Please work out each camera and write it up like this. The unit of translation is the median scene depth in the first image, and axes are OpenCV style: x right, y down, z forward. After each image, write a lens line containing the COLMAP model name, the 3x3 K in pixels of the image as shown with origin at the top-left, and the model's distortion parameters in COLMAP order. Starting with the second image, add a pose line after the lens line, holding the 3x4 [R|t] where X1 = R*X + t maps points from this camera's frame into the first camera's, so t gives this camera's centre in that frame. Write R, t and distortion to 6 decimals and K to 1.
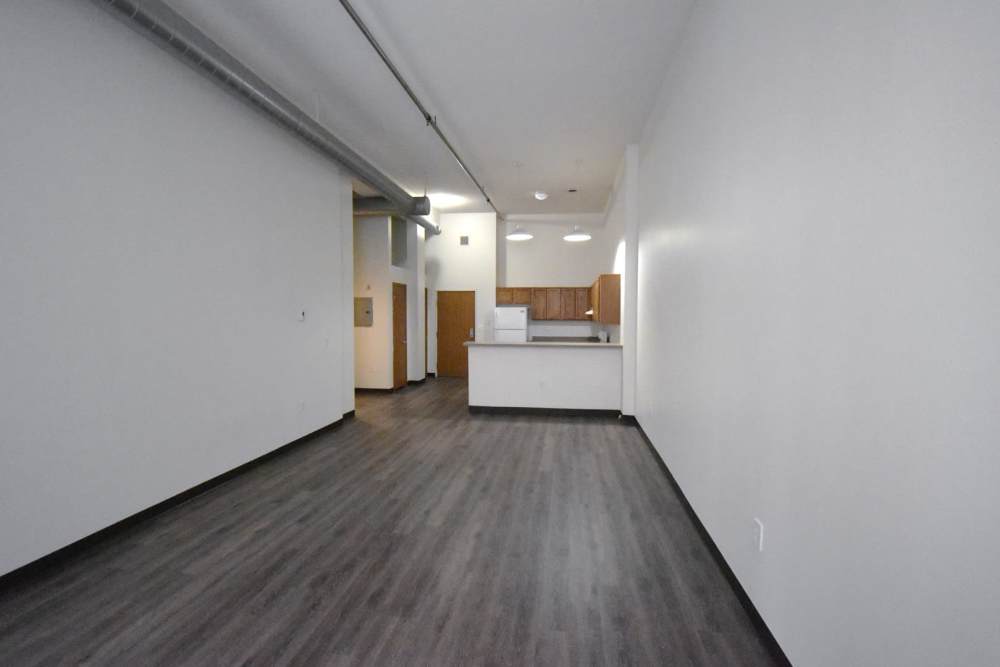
lens RADIAL K [[463.0, 0, 507.5], [0, 463.0, 335.5], [0, 0, 1]] dist [-0.000126, -0.001300]
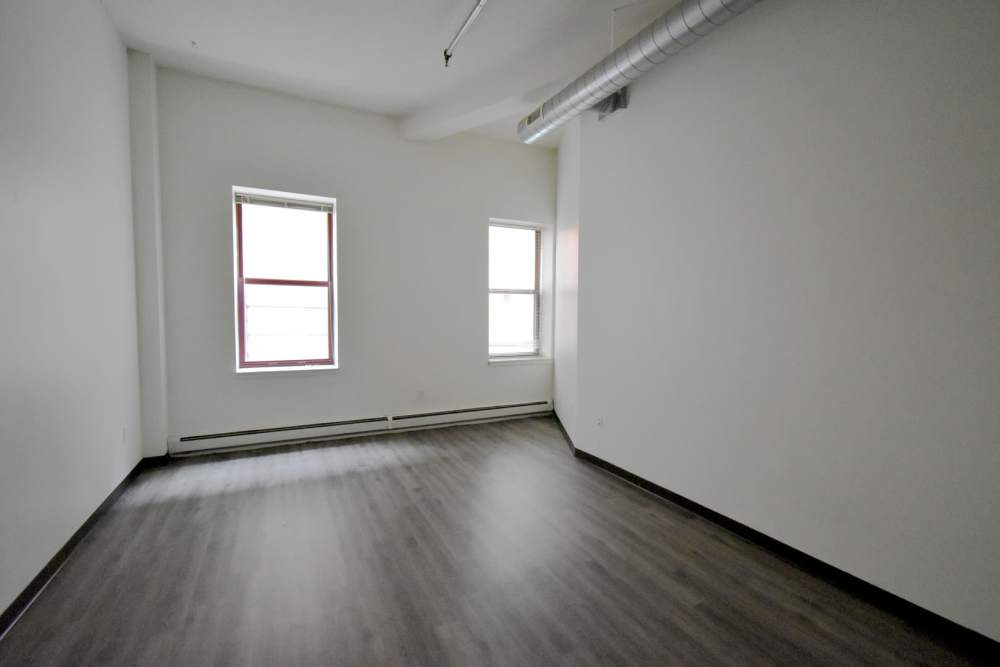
lens RADIAL K [[463.0, 0, 507.5], [0, 463.0, 335.5], [0, 0, 1]] dist [-0.000126, -0.001300]
pose [[-0.836510, 0.024406, -0.547408, 0.136474], [-0.027259, 0.995917, 0.086057, -0.079249], [0.547273, 0.086910, -0.832430, 1.770072]]
